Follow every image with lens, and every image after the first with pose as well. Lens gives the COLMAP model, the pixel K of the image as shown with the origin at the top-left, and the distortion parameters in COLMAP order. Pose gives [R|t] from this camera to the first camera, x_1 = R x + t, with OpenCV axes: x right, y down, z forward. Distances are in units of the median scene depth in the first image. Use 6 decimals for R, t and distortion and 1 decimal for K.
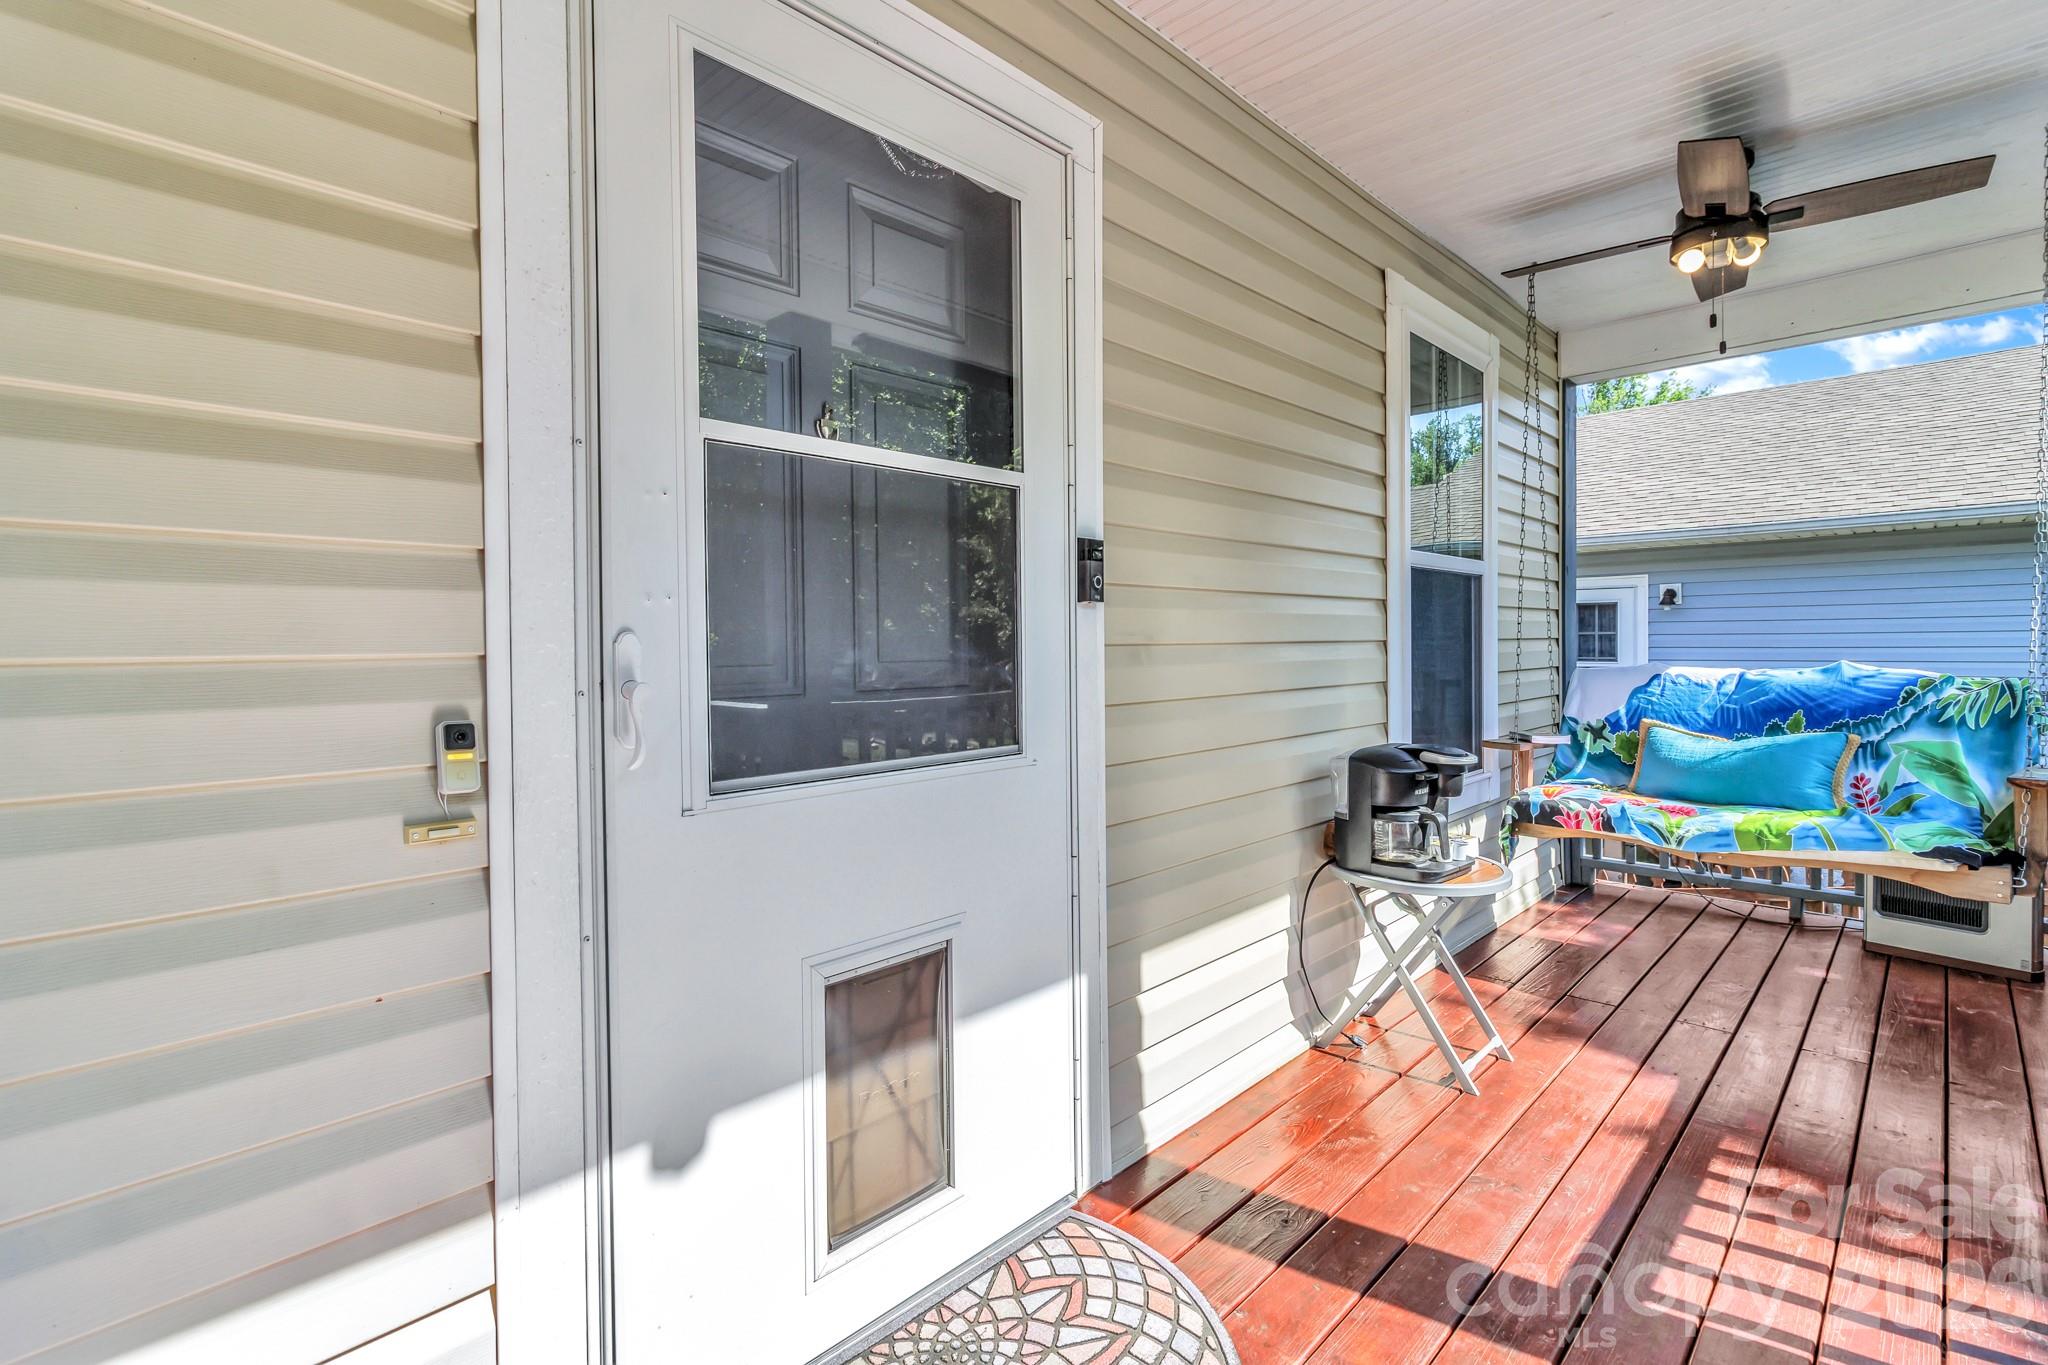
lens RADIAL K [[934.2, 0, 1028.1], [0, 934.2, 665.2], [0, 0, 1]] dist [0.000076, -0.000218]
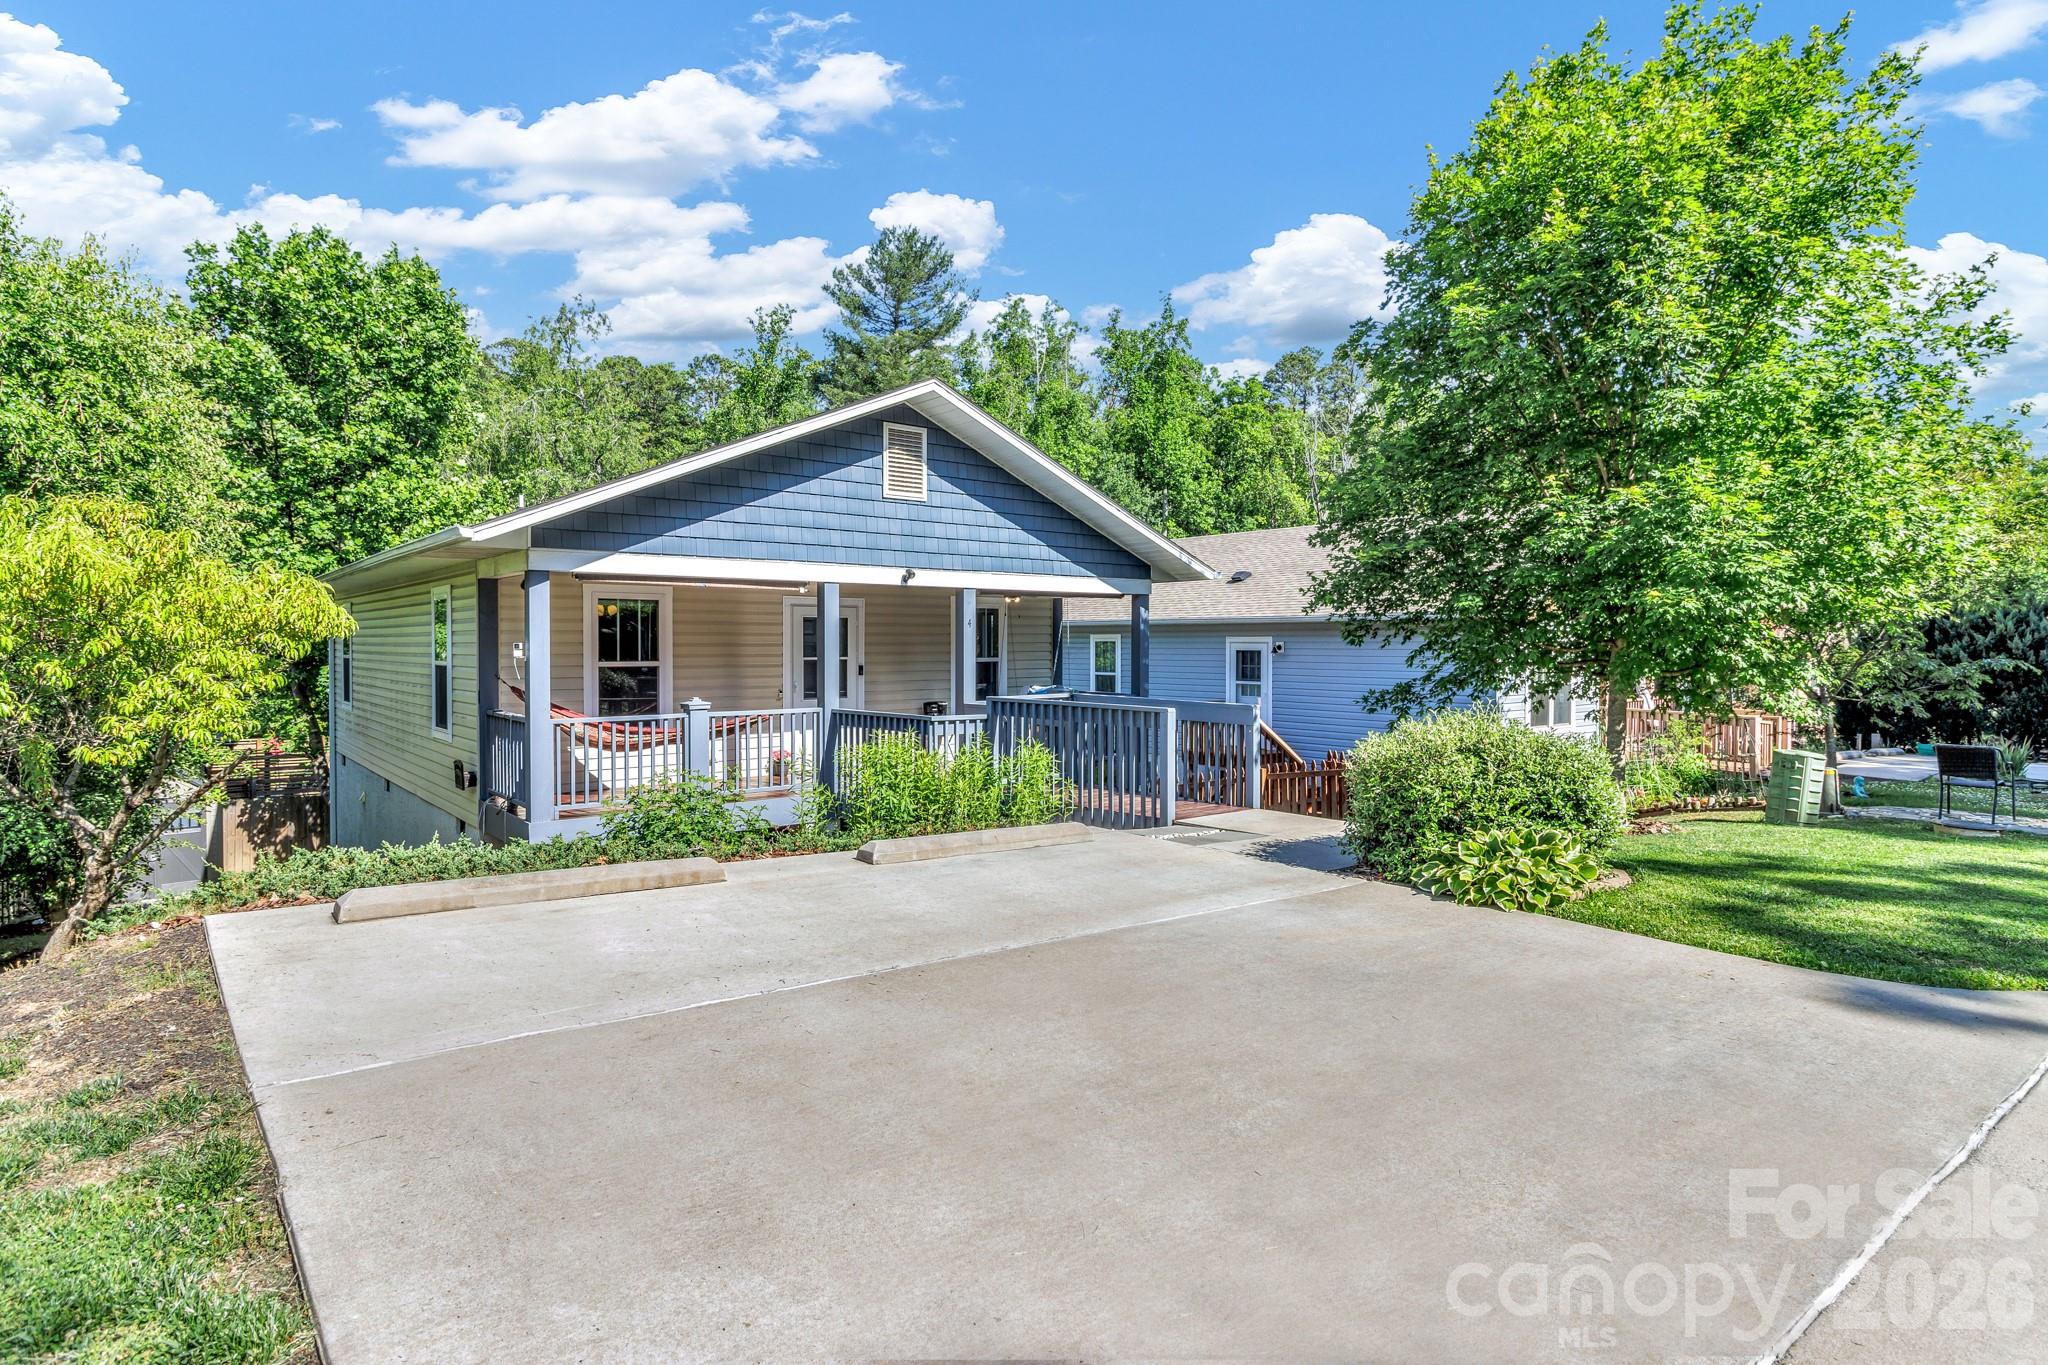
lens RADIAL K [[1085.6, 0, 1031.7], [0, 1085.6, 670.9], [0, 0, 1]] dist [-0.000652, -0.015363]
pose [[0.995463, 0.011963, -0.094390, 1.922679], [-0.011907, 0.999928, 0.001150, -0.117380], [0.094397, -0.000021, 0.995535, -6.250441]]
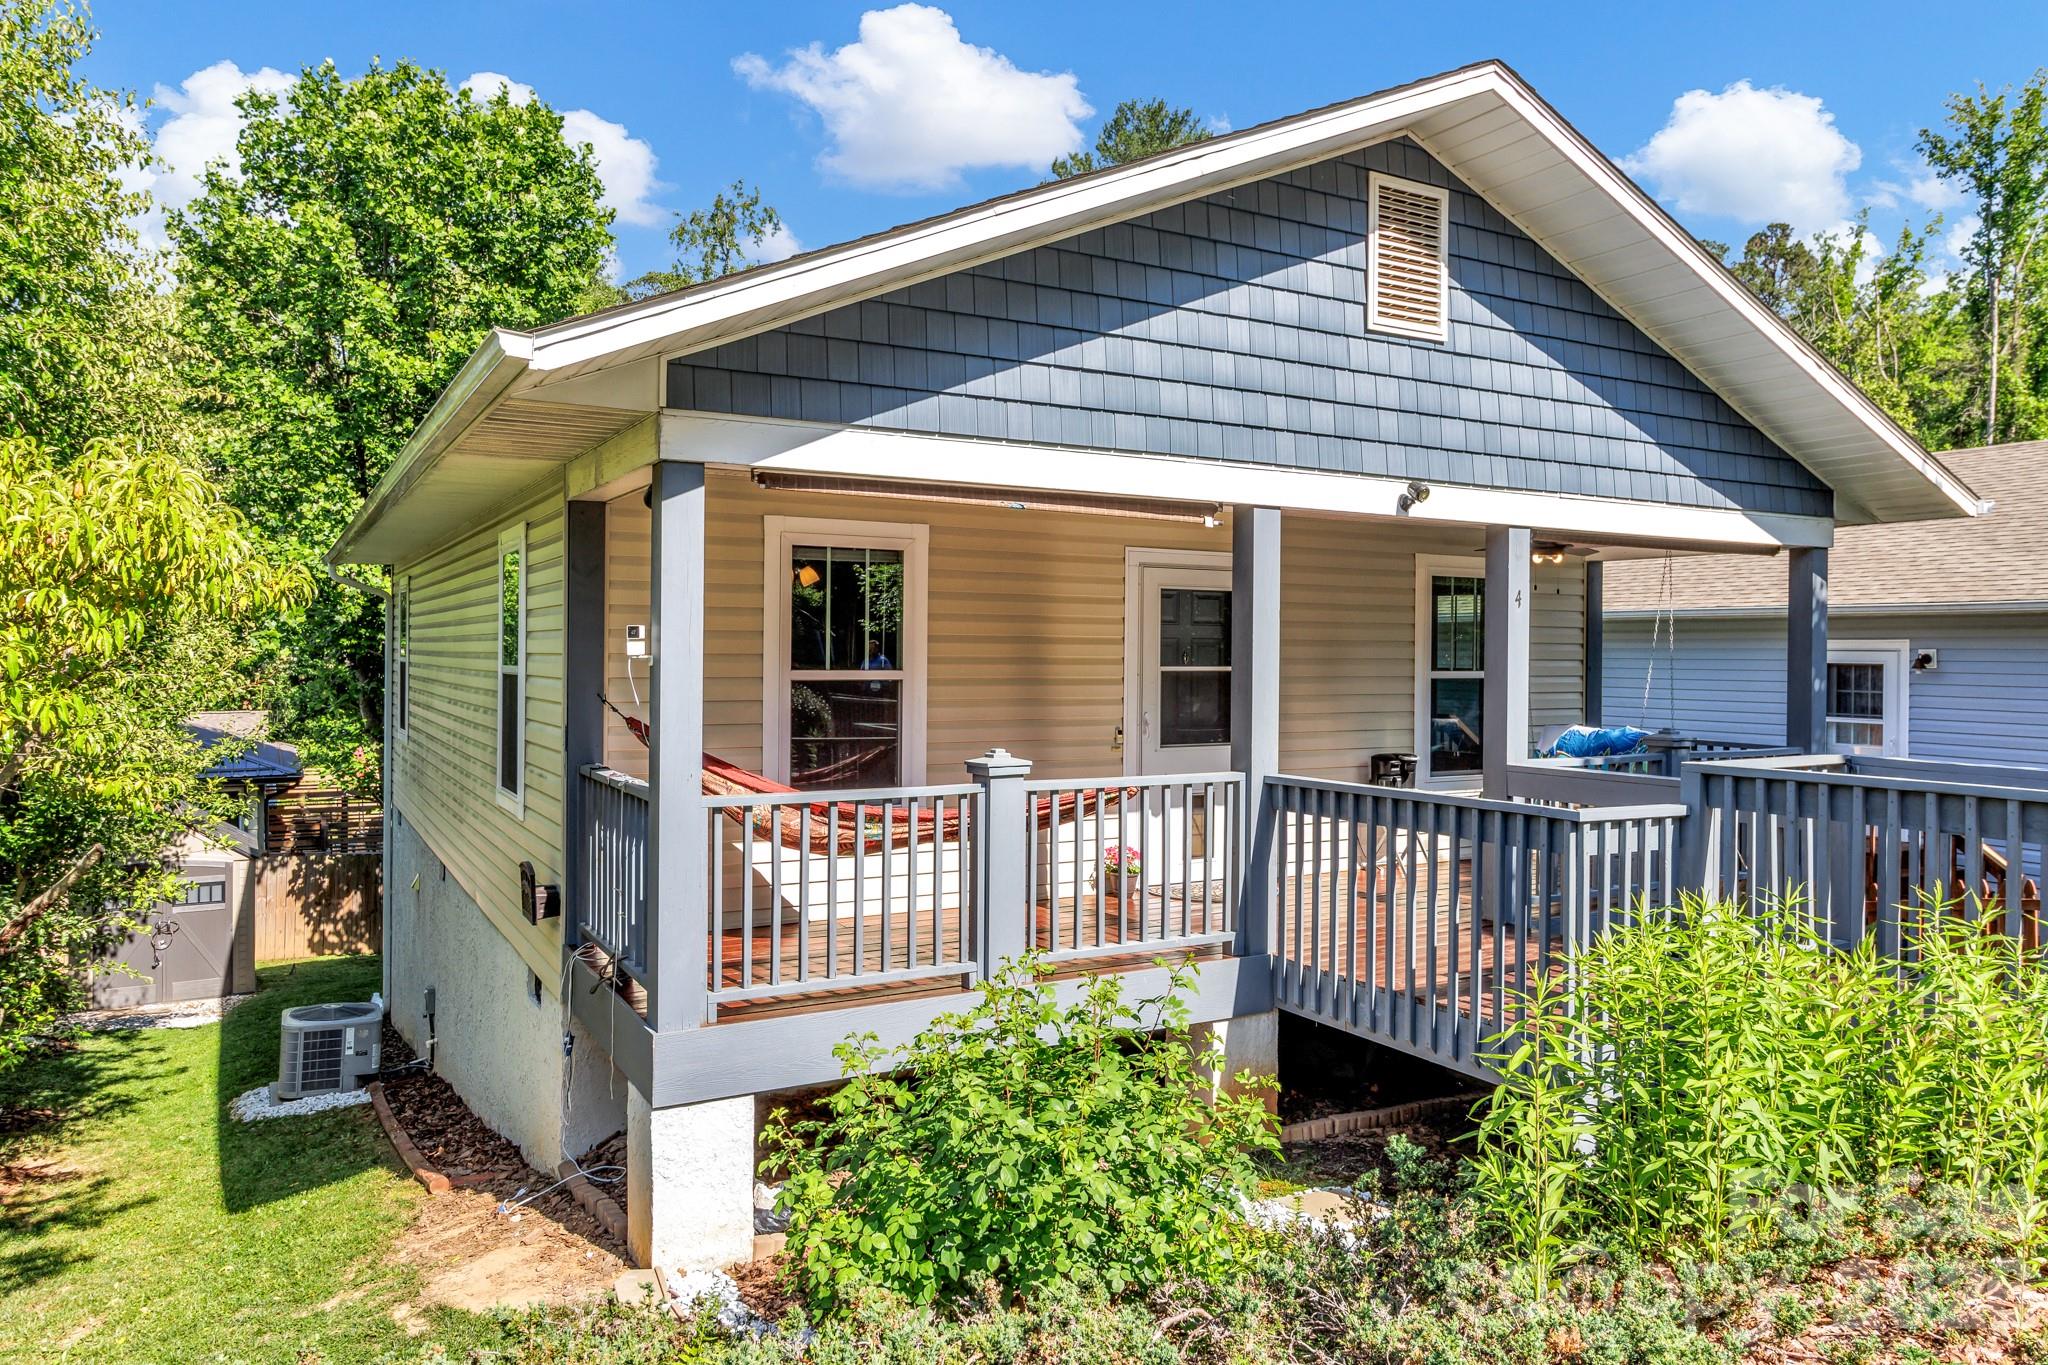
lens RADIAL K [[1390.3, 0, 1024.0], [0, 1390.3, 682.5], [0, 0, 1]] dist [-0.028212, 0.000014]
pose [[0.960492, 0.023124, -0.277346, 0.629736], [-0.024197, 0.999707, -0.000449, -0.111990], [0.277254, 0.007142, 0.960770, -3.978287]]
